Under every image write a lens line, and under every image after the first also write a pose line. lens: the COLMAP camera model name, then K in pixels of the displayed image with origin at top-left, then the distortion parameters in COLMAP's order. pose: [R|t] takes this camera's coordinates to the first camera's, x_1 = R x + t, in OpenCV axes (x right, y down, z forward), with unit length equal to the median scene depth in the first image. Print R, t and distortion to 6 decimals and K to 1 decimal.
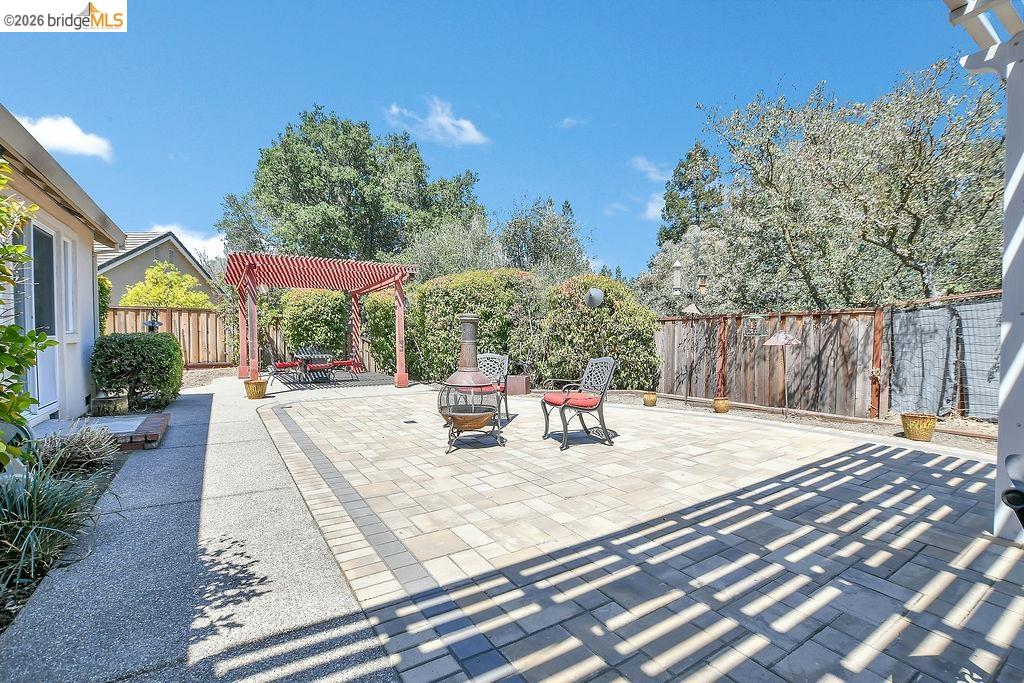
lens RADIAL K [[464.5, 0, 508.4], [0, 464.5, 345.9], [0, 0, 1]] dist [-0.036945, 0.004839]
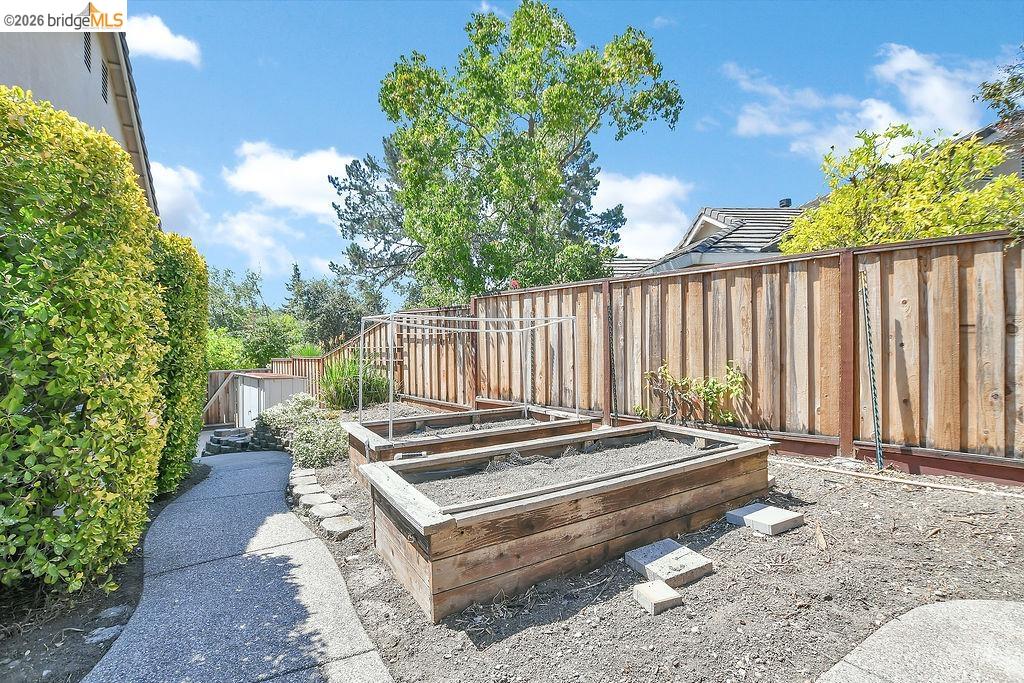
lens RADIAL K [[464.5, 0, 508.4], [0, 464.5, 345.9], [0, 0, 1]] dist [-0.036945, 0.004839]
pose [[-0.021769, 0.005777, -0.999746, -0.398406], [-0.011133, 0.999920, 0.006021, -0.018590], [0.999701, 0.011262, -0.021703, 0.707036]]
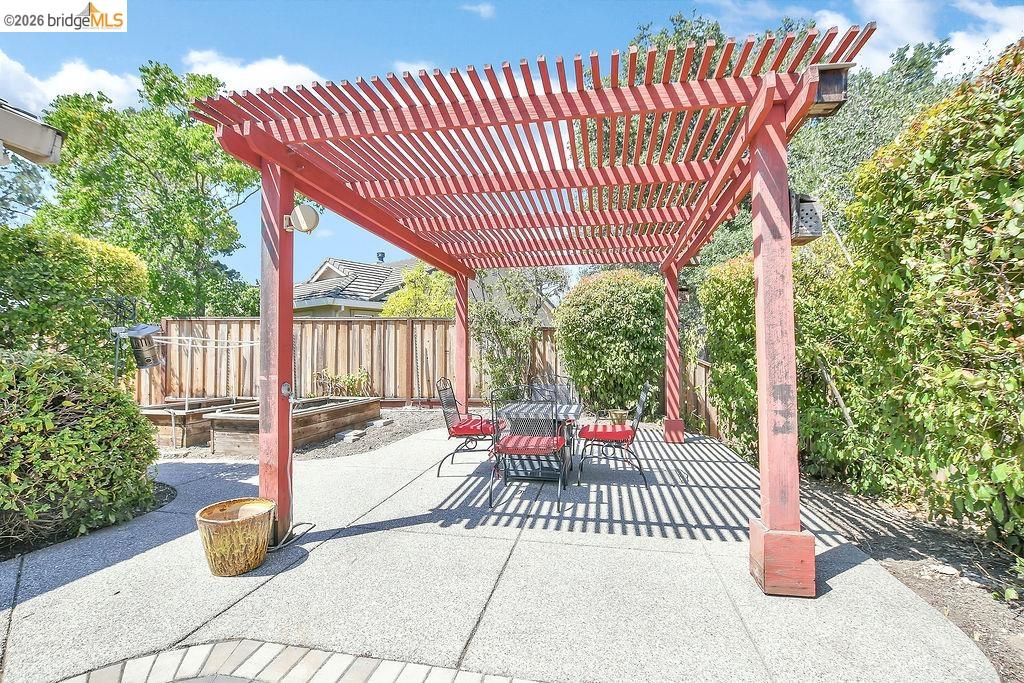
lens RADIAL K [[464.5, 0, 508.4], [0, 464.5, 345.9], [0, 0, 1]] dist [-0.036945, 0.004839]
pose [[0.718231, -0.014469, -0.695655, -0.121905], [-0.016618, 0.999142, -0.037938, -0.014452], [0.695607, 0.038809, 0.717374, 0.532570]]
